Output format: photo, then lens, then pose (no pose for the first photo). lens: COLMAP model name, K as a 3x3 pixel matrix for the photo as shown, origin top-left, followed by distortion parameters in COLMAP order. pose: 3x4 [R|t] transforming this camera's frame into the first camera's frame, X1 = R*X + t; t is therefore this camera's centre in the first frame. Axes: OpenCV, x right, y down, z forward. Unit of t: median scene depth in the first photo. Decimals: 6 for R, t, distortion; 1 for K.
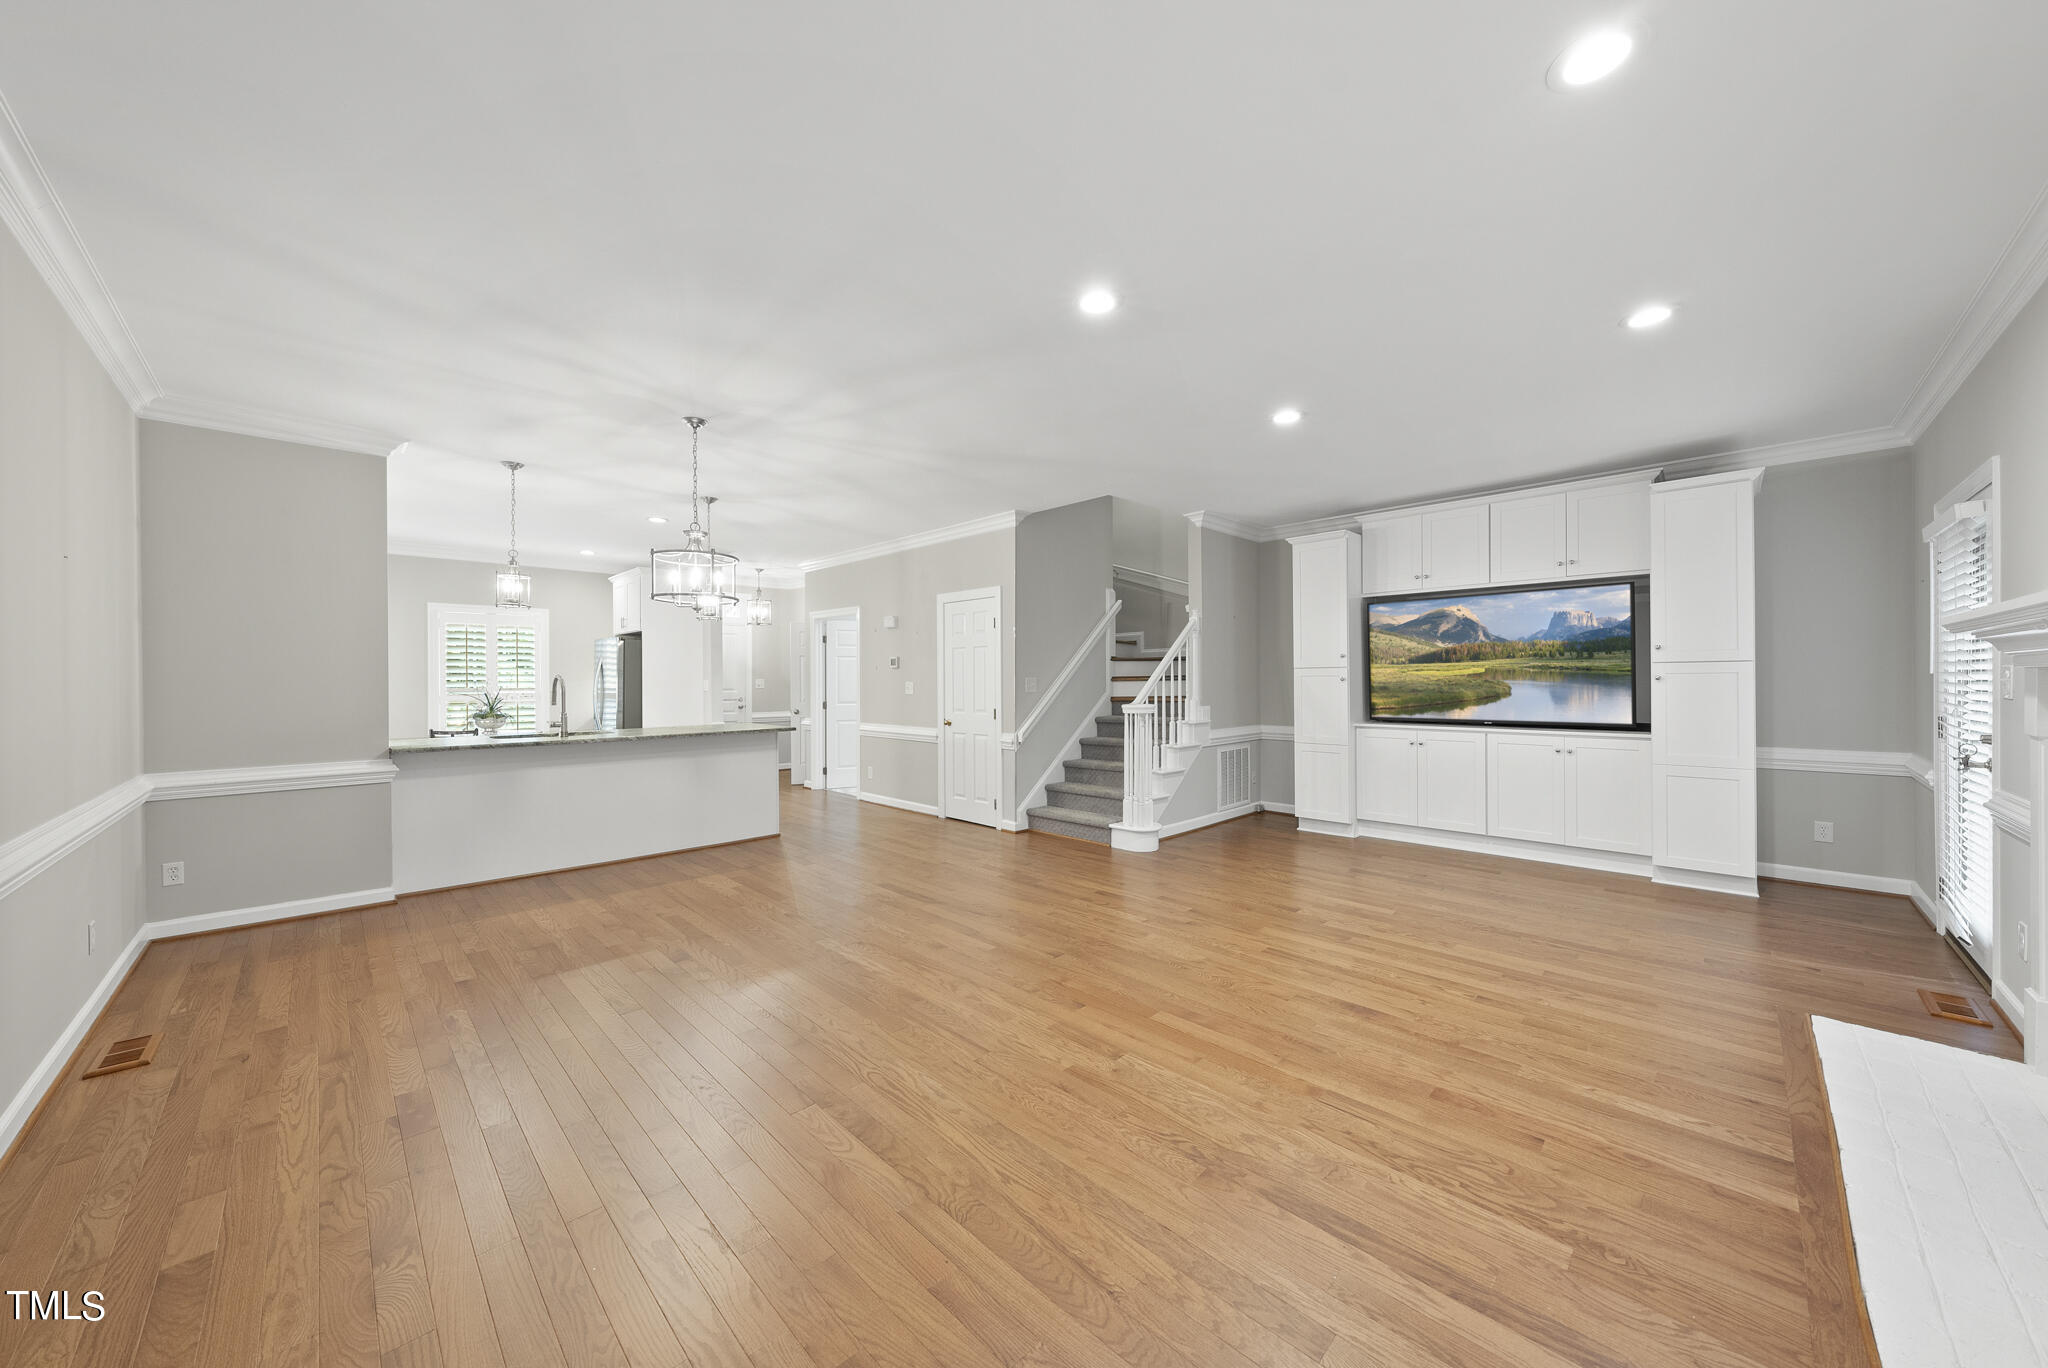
lens RADIAL K [[698.2, 0, 1024.0], [0, 698.2, 684.0], [0, 0, 1]] dist [0.000098, 0.000006]
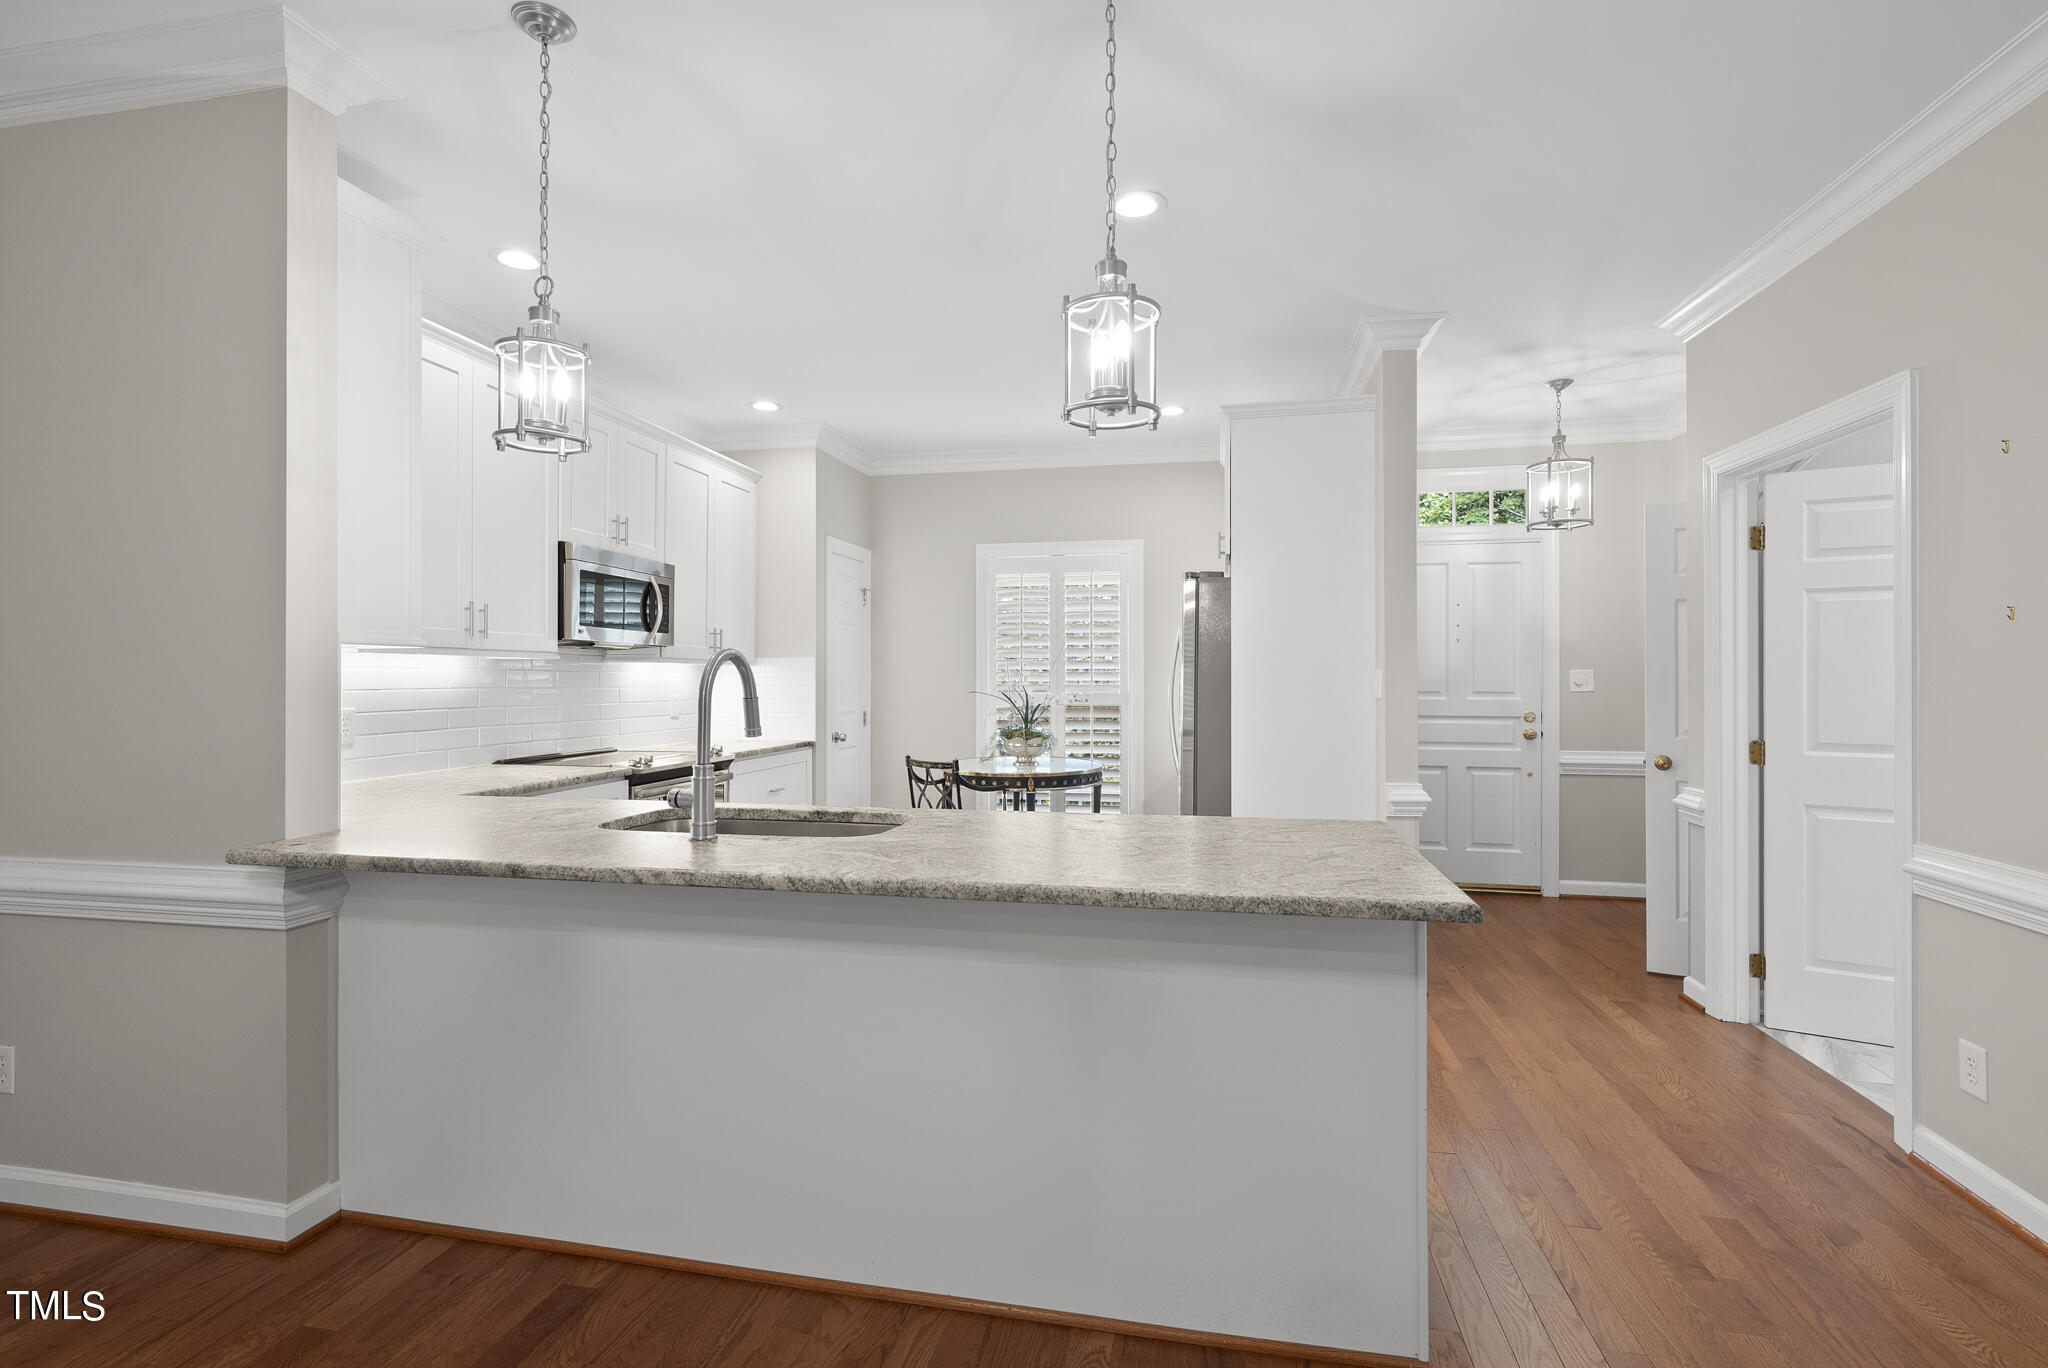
lens RADIAL K [[937.3, 0, 1022.7], [0, 937.3, 671.5], [0, 0, 1]] dist [0.002351, 0.000414]
pose [[0.548152, -0.000578, -0.836378, -0.116887], [-0.005371, 0.999977, -0.004212, -0.001565], [0.836361, 0.006801, 0.548136, 0.502872]]
